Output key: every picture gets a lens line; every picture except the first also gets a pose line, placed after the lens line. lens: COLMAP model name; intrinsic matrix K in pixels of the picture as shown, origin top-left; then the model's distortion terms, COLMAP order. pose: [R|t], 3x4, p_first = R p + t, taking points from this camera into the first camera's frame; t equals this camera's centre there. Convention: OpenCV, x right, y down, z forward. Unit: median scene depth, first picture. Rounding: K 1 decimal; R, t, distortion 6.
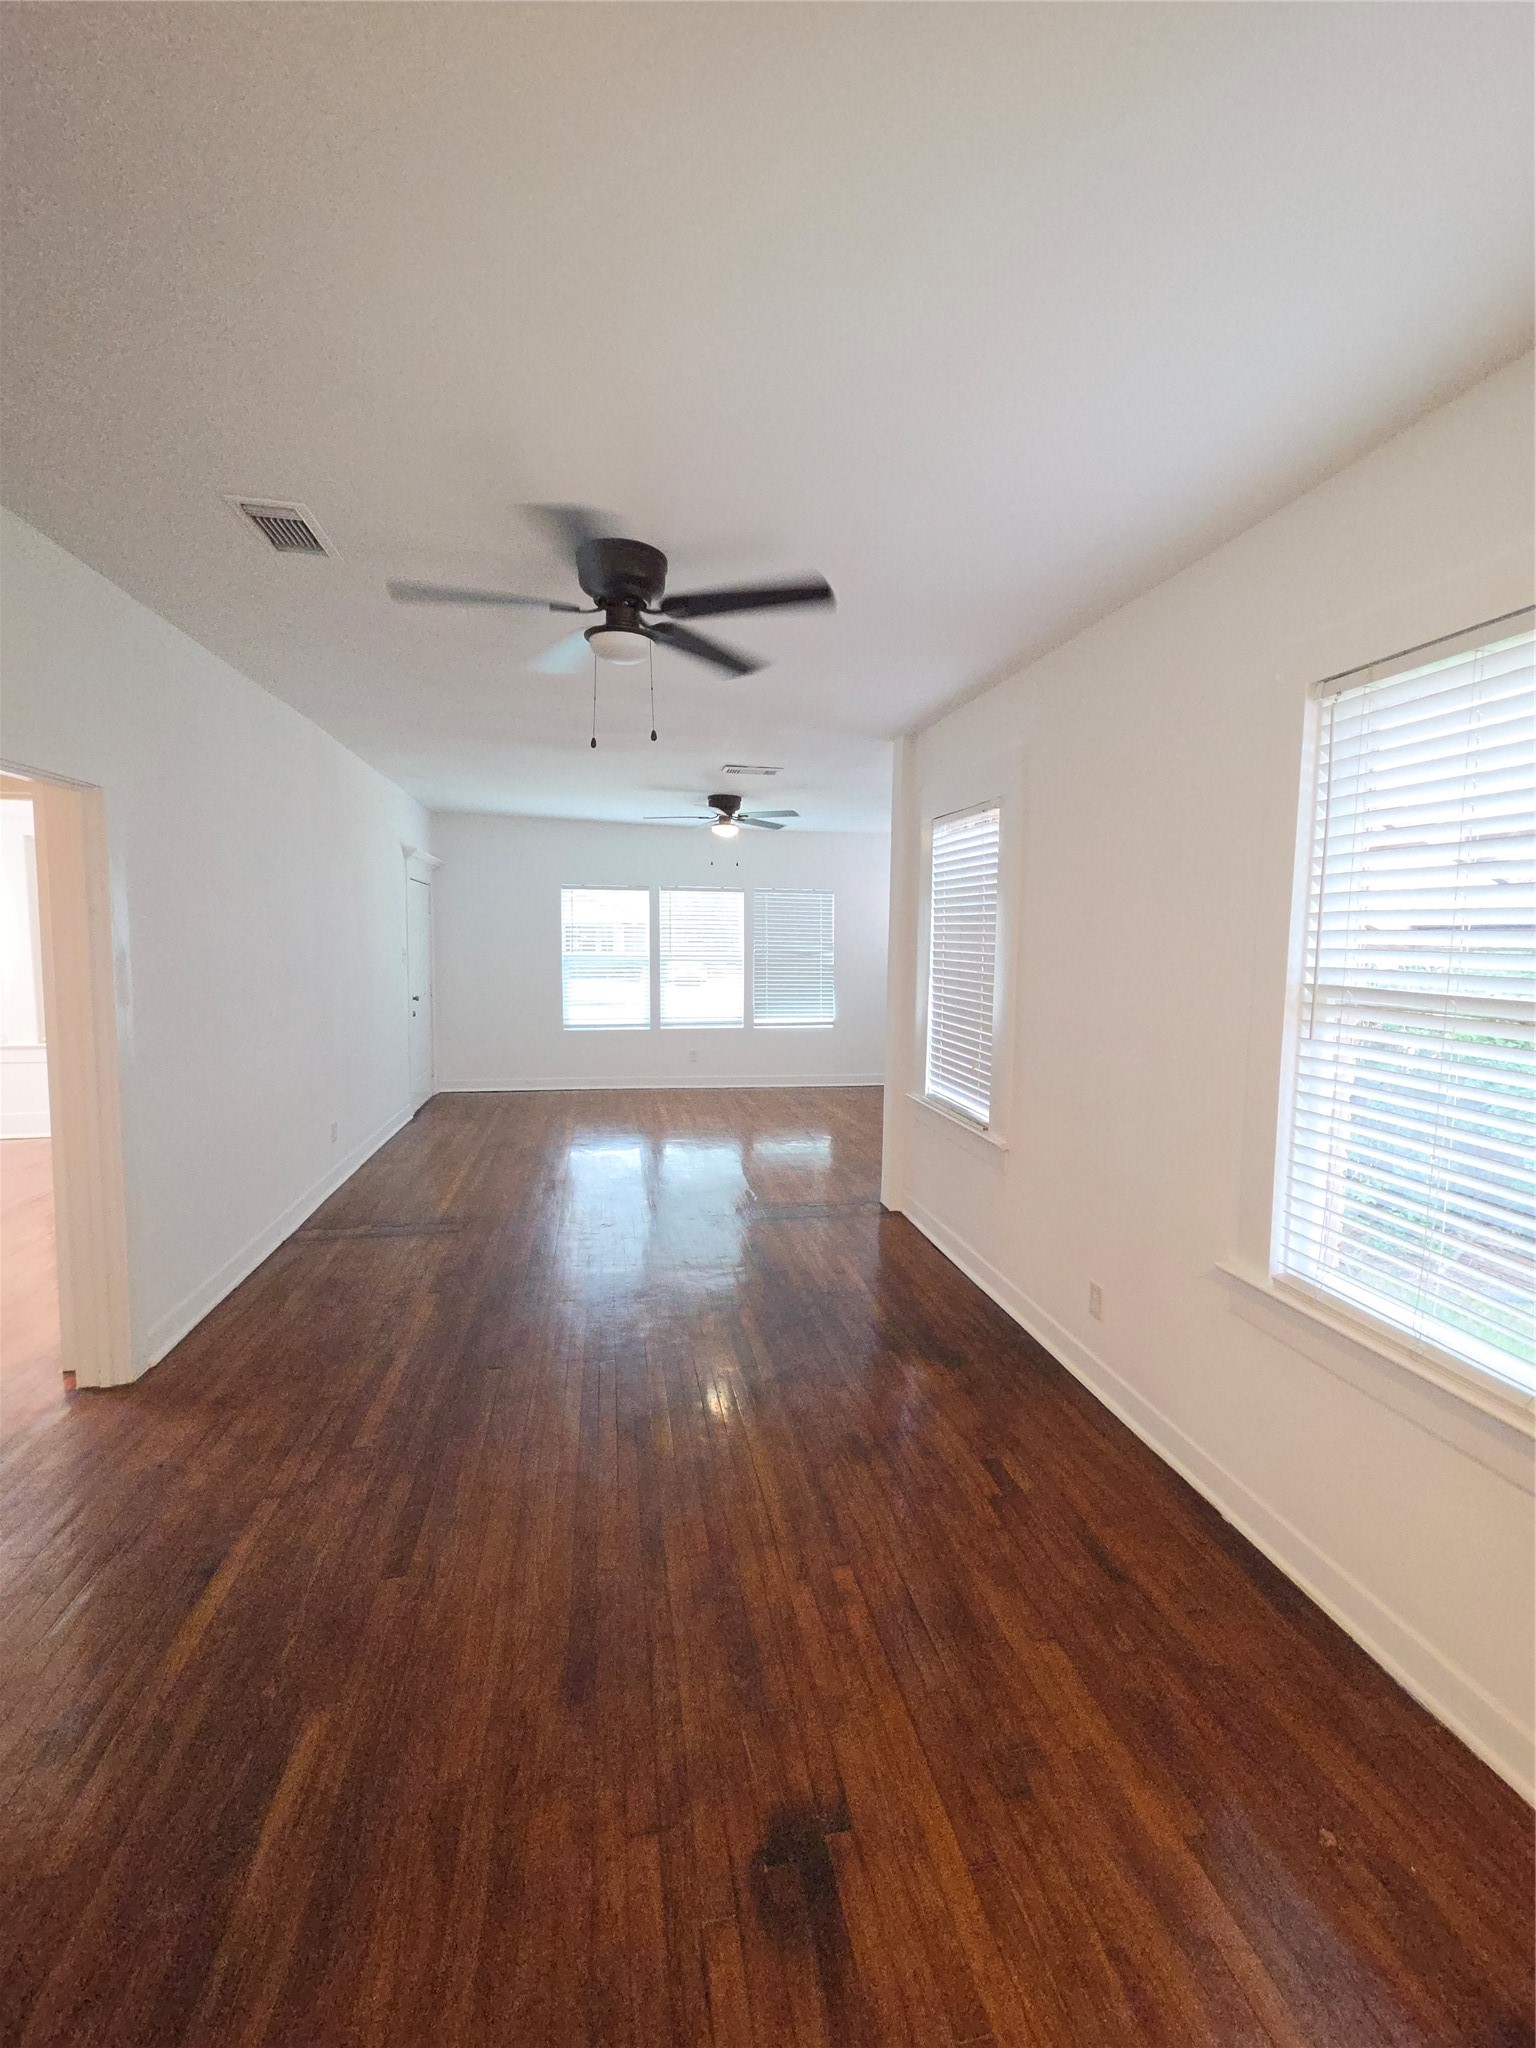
lens RADIAL K [[826.7, 0, 777.4], [0, 826.7, 1022.5], [0, 0, 1]] dist [0.001661, 0.000143]
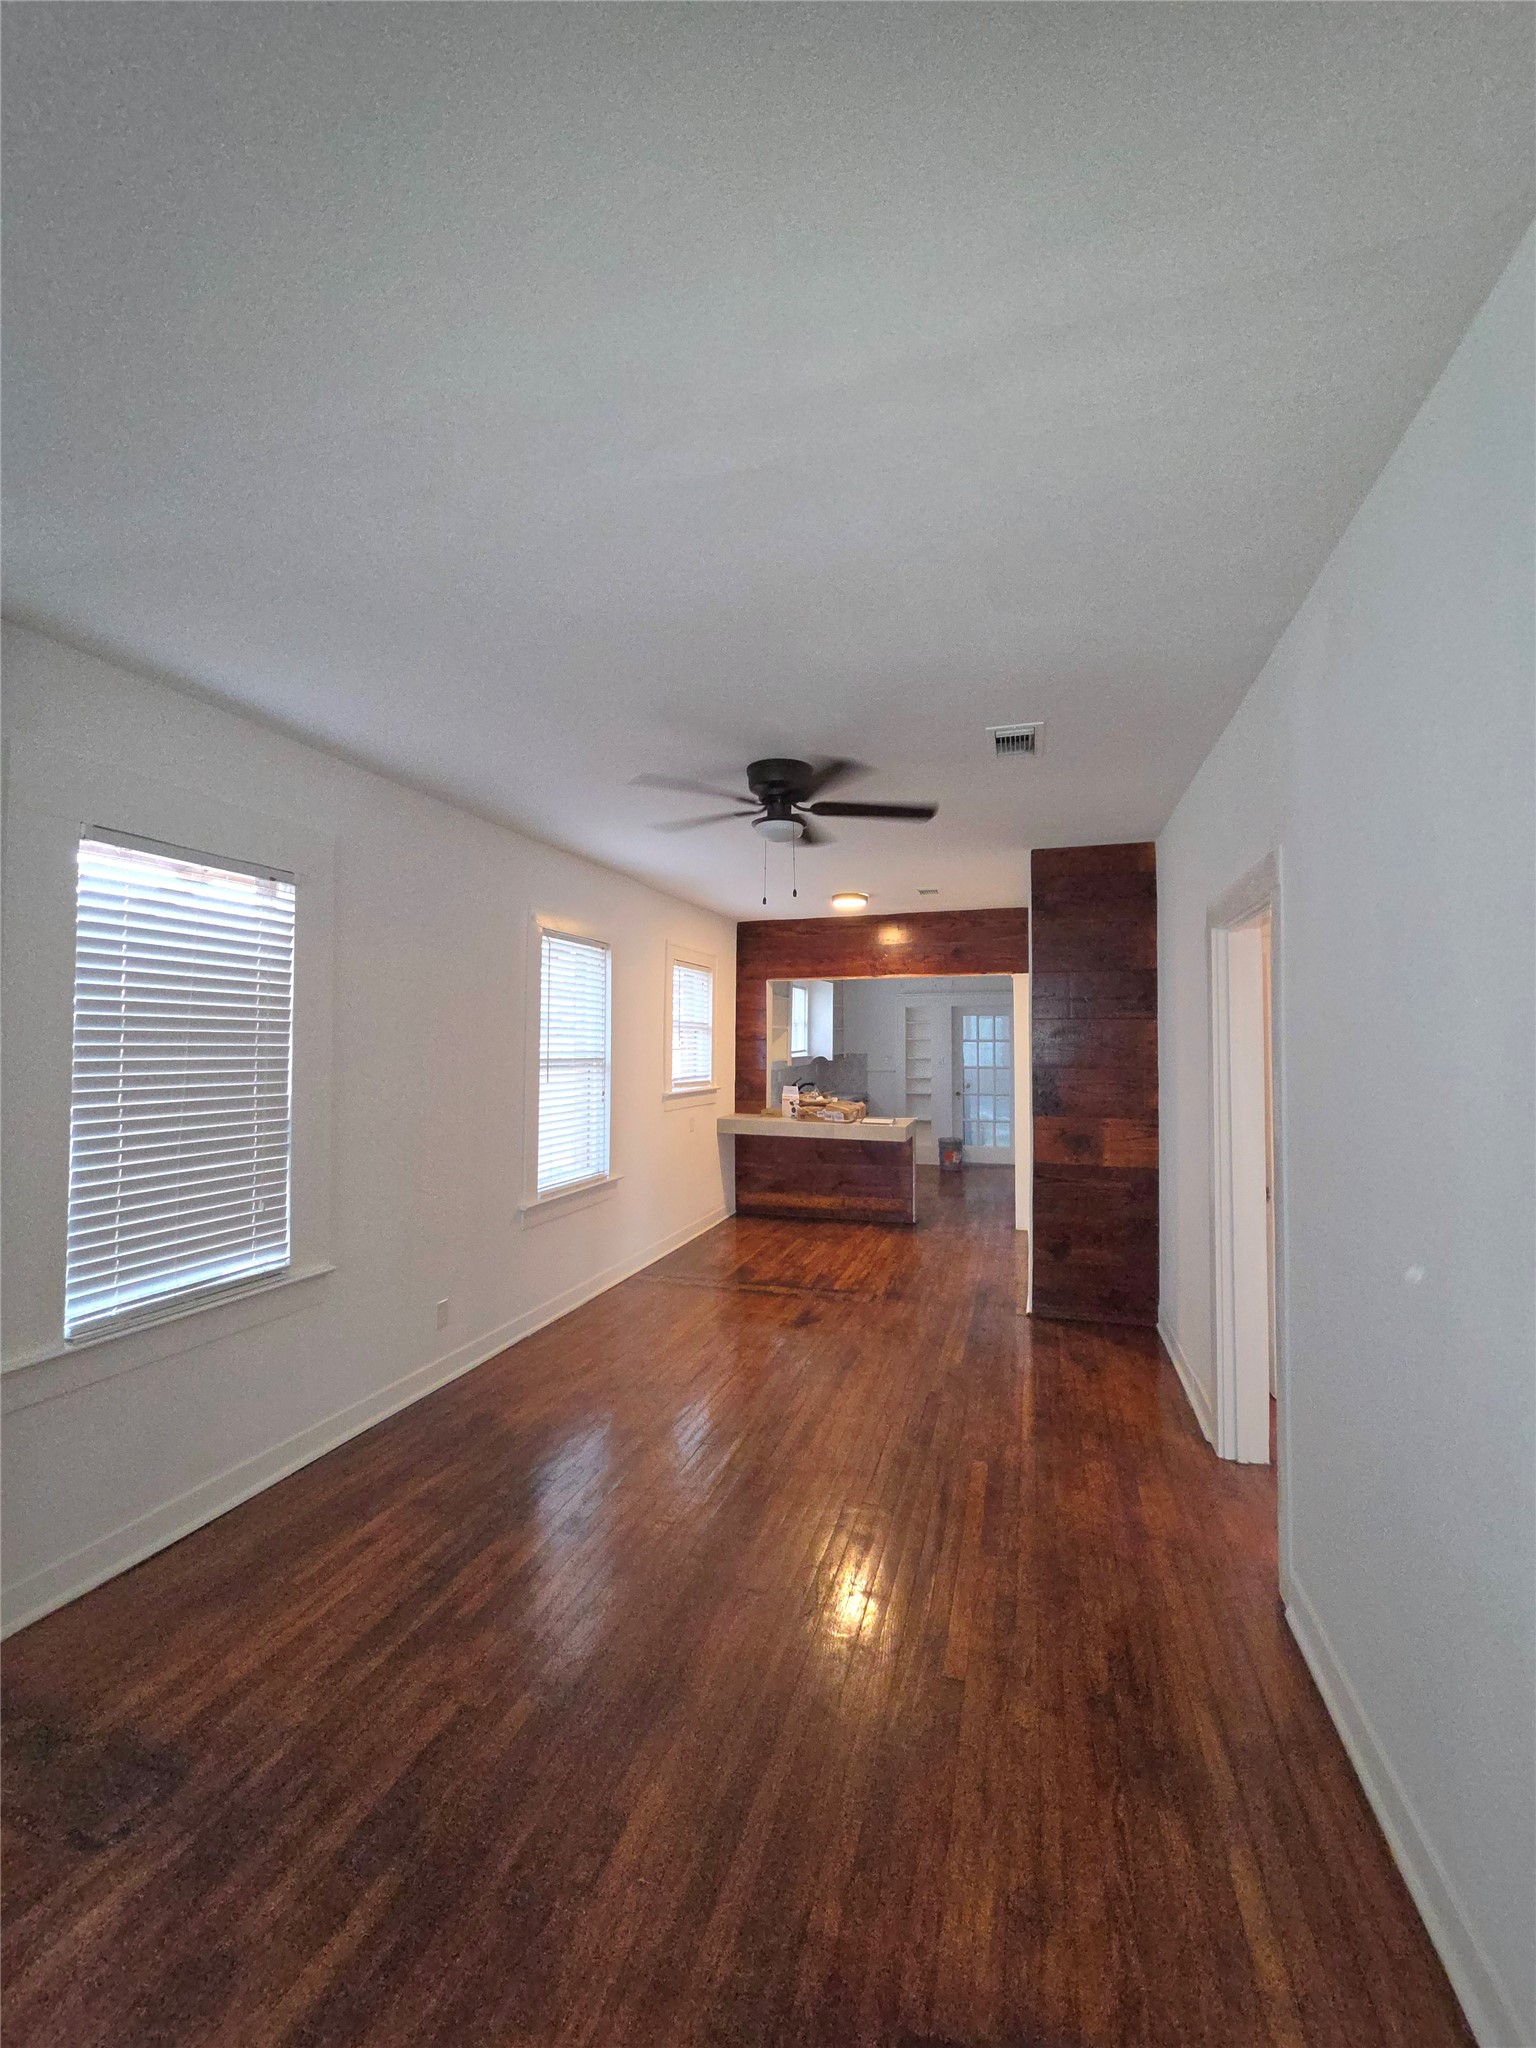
lens RADIAL K [[826.7, 0, 765.3], [0, 826.7, 1020.2], [0, 0, 1]] dist [0.001661, 0.000143]
pose [[-0.869504, -0.007480, 0.493869, -0.955476], [0.030806, 0.997117, 0.069339, -0.274631], [-0.492964, 0.075505, -0.866767, 2.506589]]
